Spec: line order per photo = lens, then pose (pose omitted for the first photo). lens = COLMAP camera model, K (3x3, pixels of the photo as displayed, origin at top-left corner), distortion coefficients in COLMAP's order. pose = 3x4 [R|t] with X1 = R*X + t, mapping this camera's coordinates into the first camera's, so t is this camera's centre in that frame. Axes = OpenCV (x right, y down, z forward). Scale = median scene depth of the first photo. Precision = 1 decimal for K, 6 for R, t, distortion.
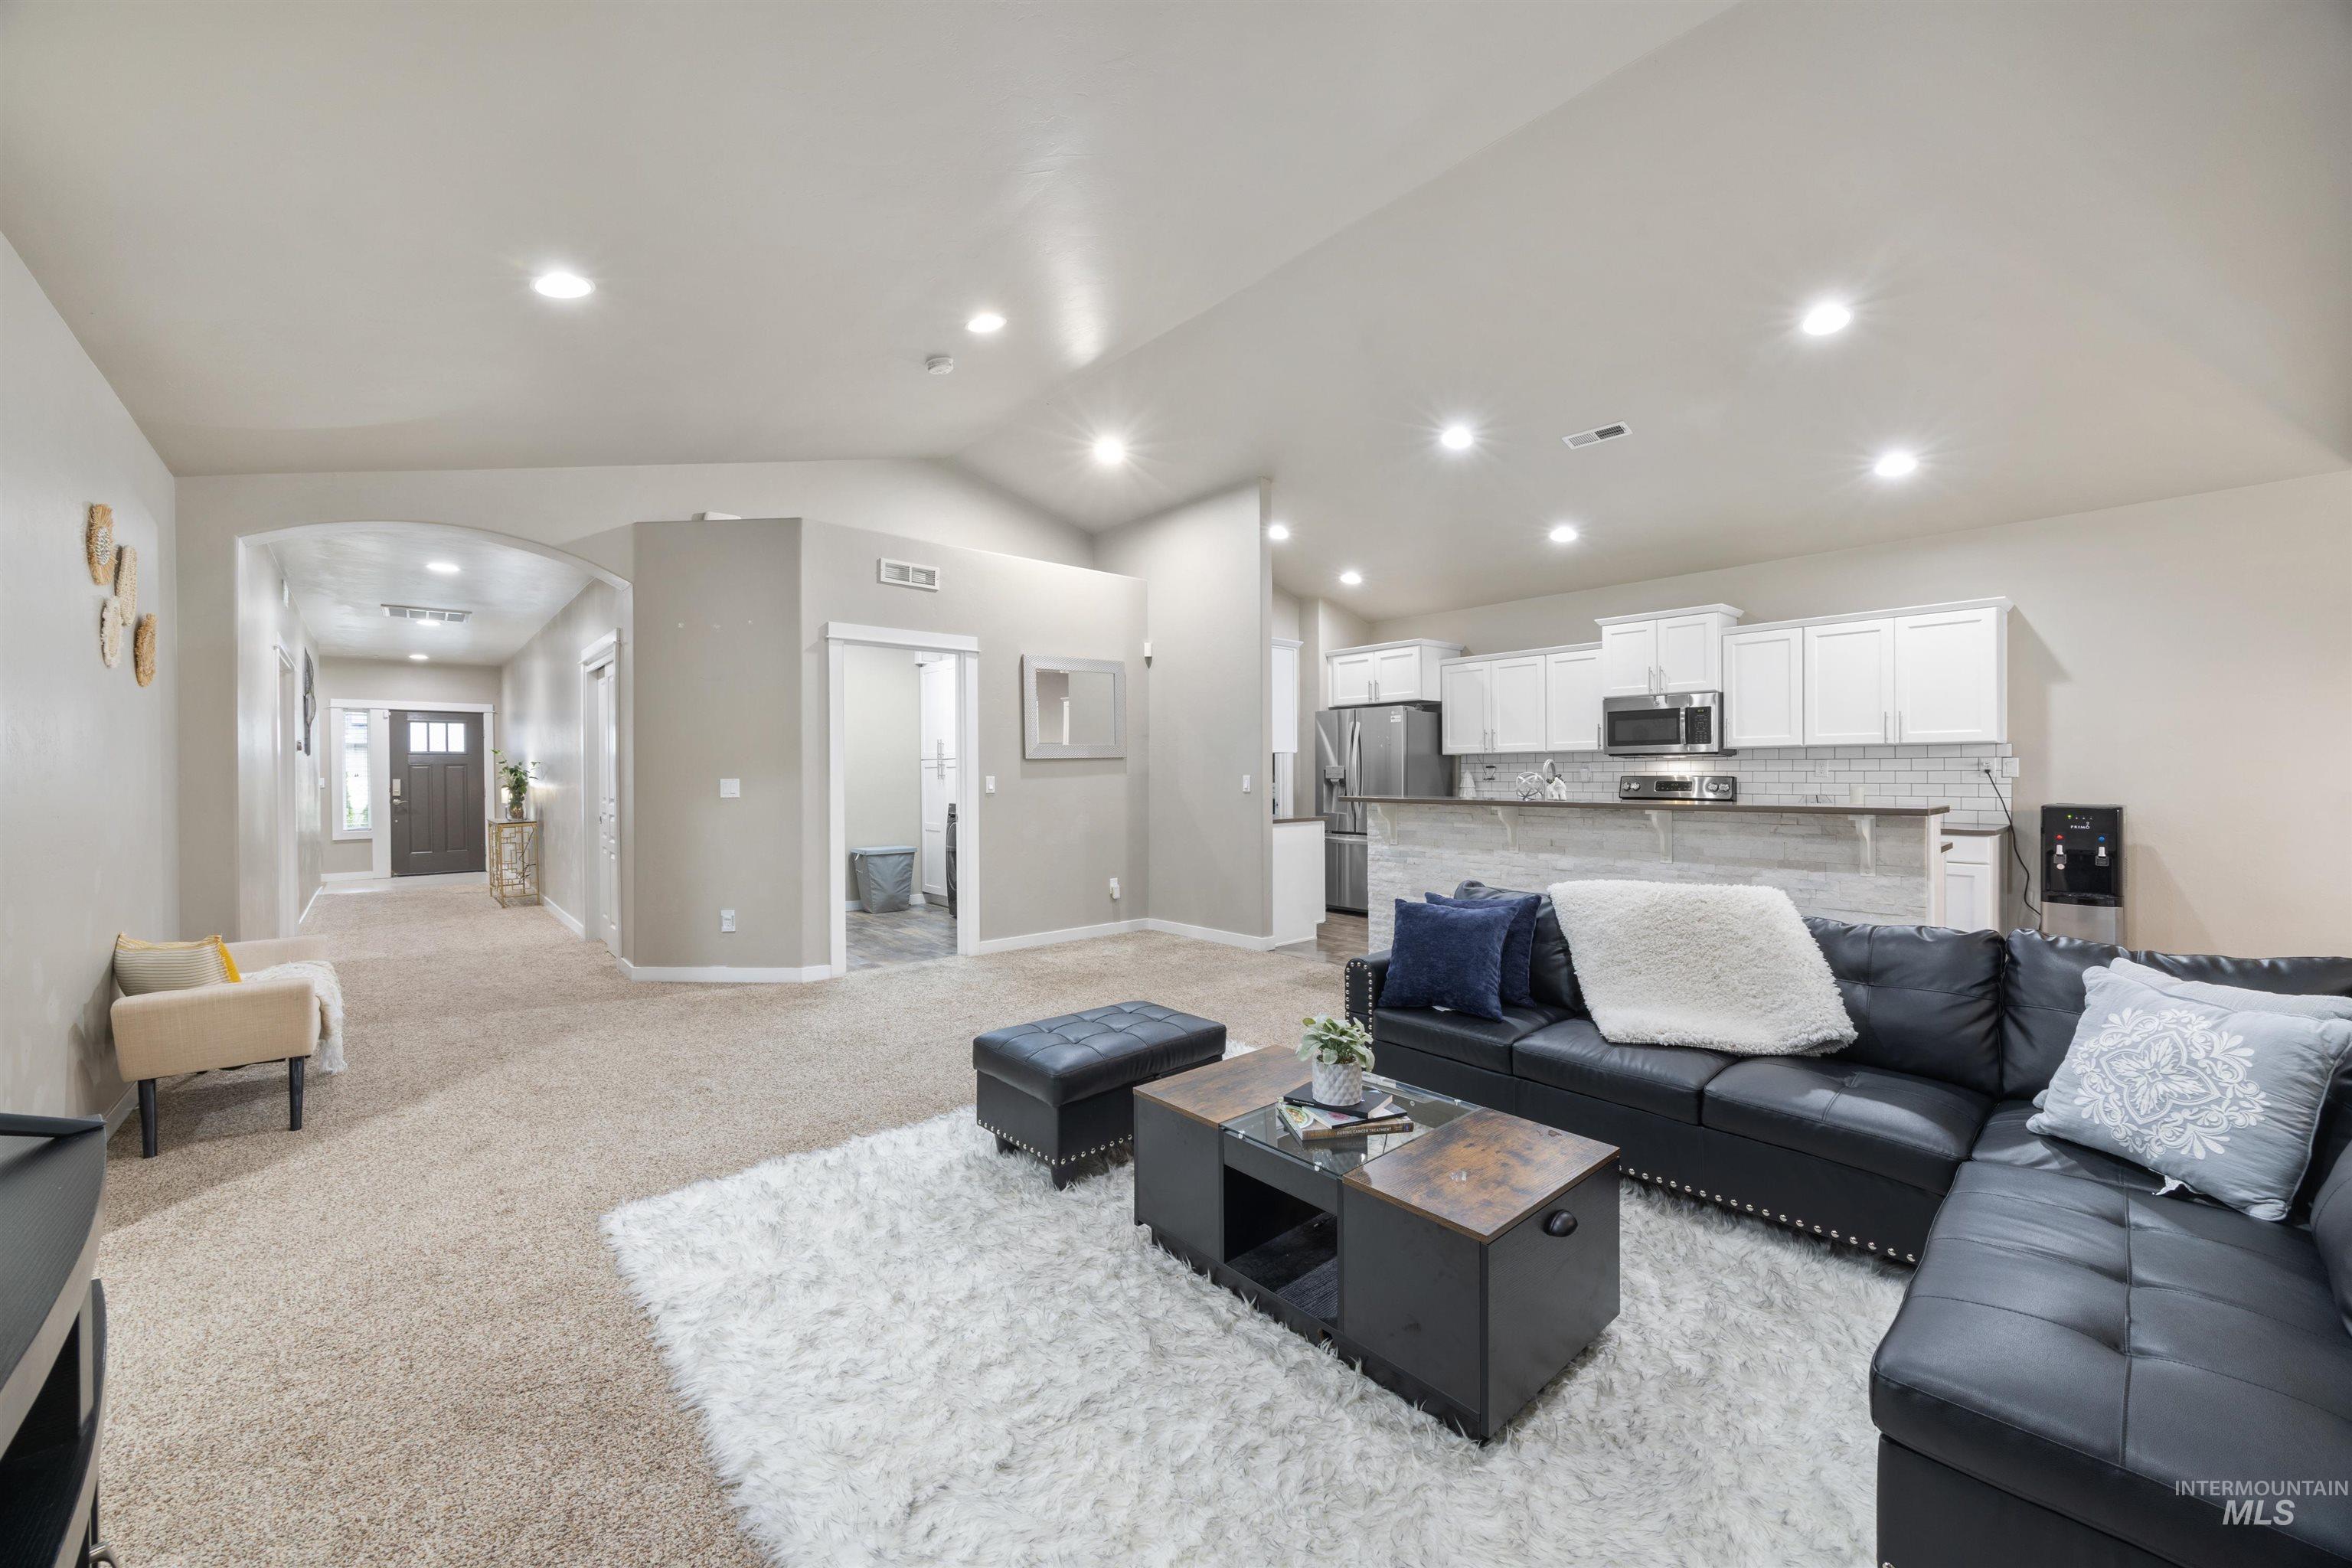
lens RADIAL K [[891.3, 0, 1169.0], [0, 891.3, 778.3], [0, 0, 1]] dist [-0.002180, -0.000049]
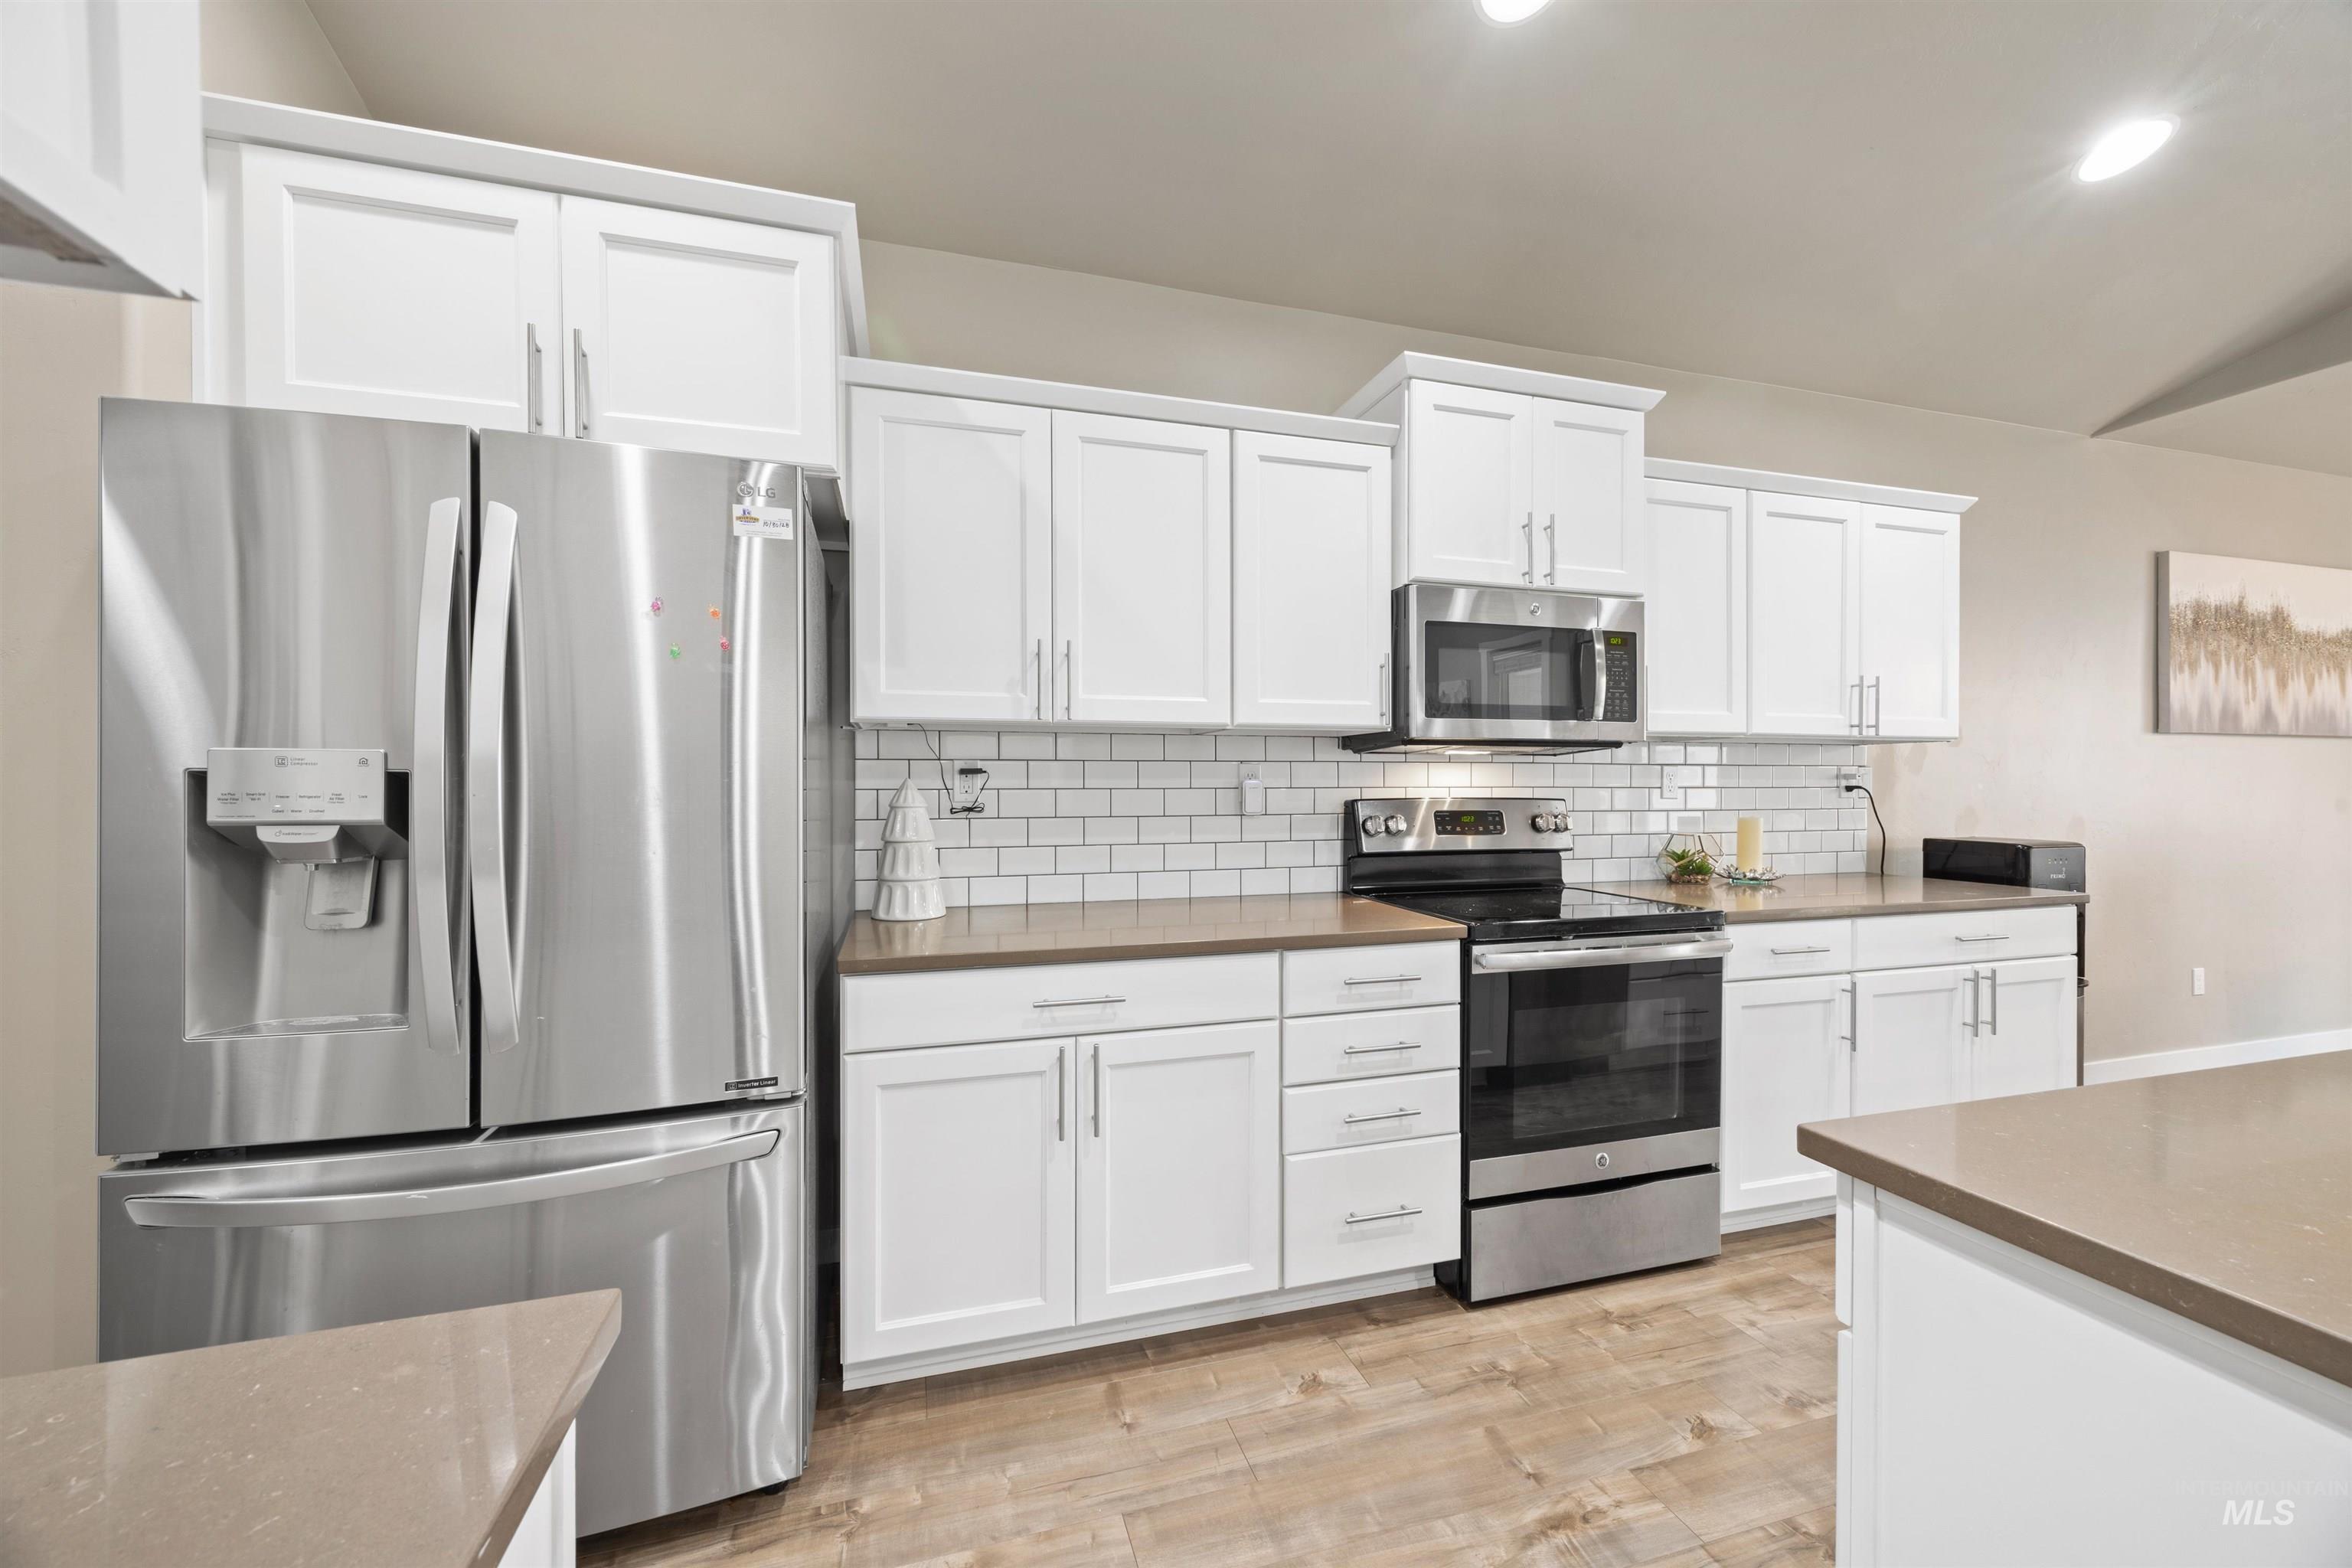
lens RADIAL K [[892.5, 0, 1160.4], [0, 892.5, 783.6], [0, 0, 1]] dist [0.002219, 0.000289]
pose [[0.420863, 0.001653, 0.907123, 0.132337], [0.002622, 0.999992, -0.003038, -0.009215], [-0.907120, 0.003657, 0.420855, 1.026083]]
